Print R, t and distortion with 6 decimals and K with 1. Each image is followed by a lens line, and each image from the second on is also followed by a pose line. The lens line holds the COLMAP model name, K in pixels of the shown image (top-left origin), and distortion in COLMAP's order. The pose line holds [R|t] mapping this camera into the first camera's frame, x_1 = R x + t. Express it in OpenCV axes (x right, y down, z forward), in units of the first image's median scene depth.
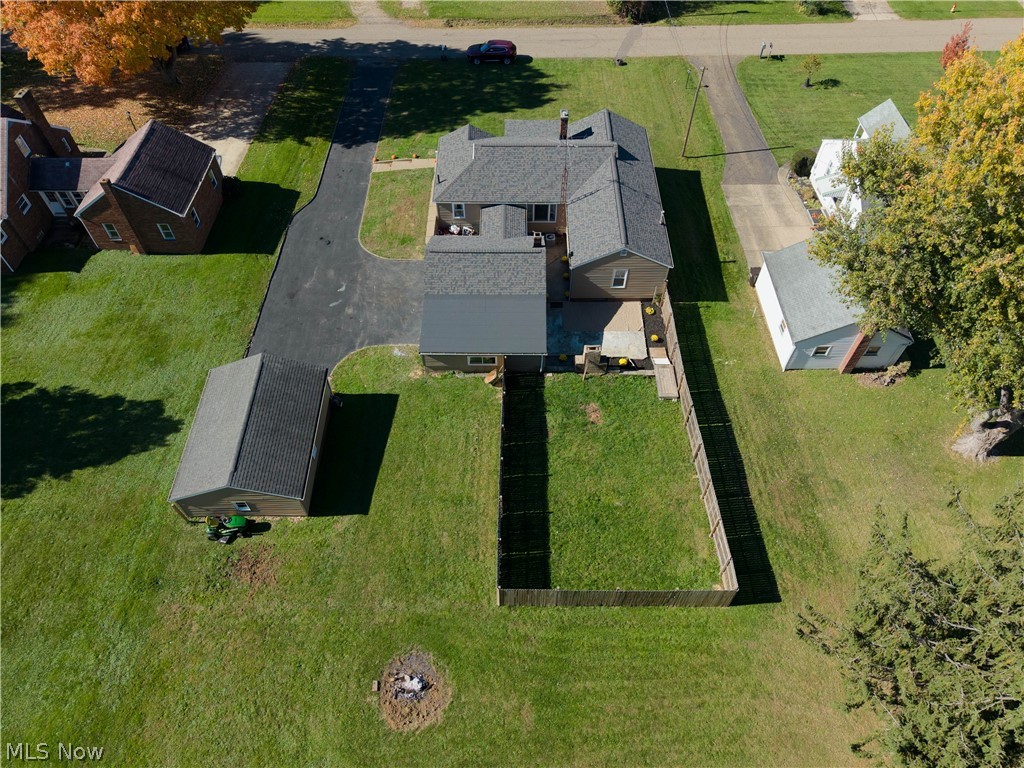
lens RADIAL K [[687.6, 0, 499.8], [0, 687.6, 399.8], [0, 0, 1]] dist [0.057094, -0.066058]
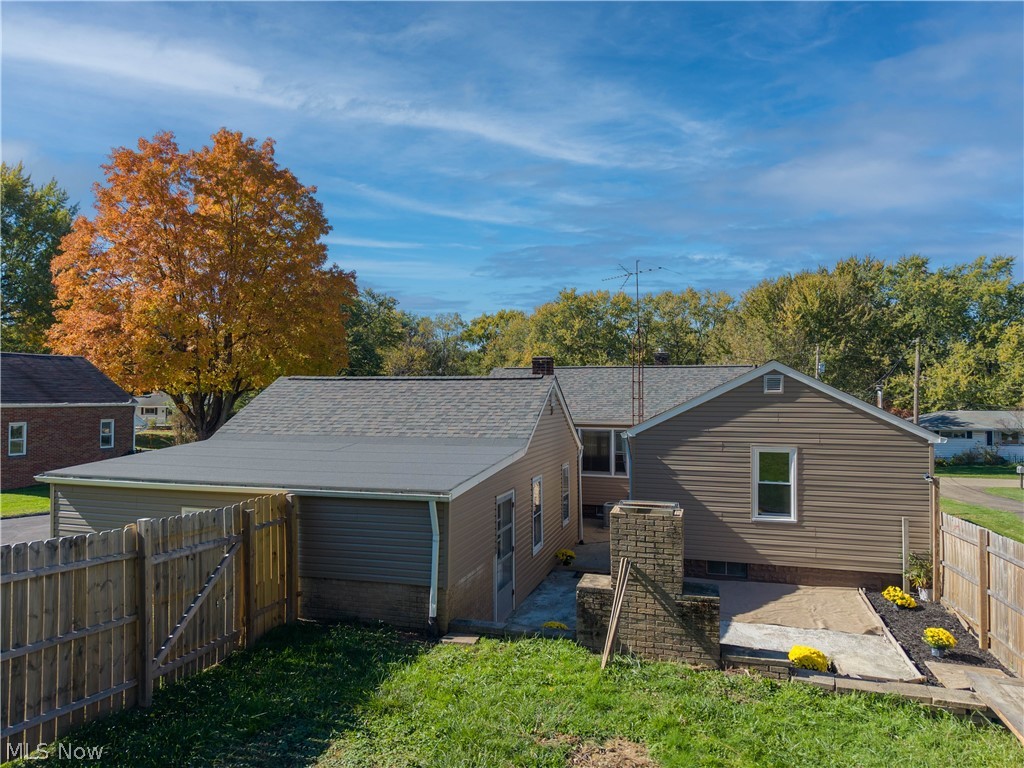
lens RADIAL K [[694.6, 0, 505.2], [0, 694.6, 380.7], [0, 0, 1]] dist [0.018230, 0.001276]
pose [[0.964539, 0.007495, -0.263833, 0.146439], [-0.211269, 0.621084, -0.754732, 0.083670], [0.158206, 0.783708, 0.600643, 0.792171]]
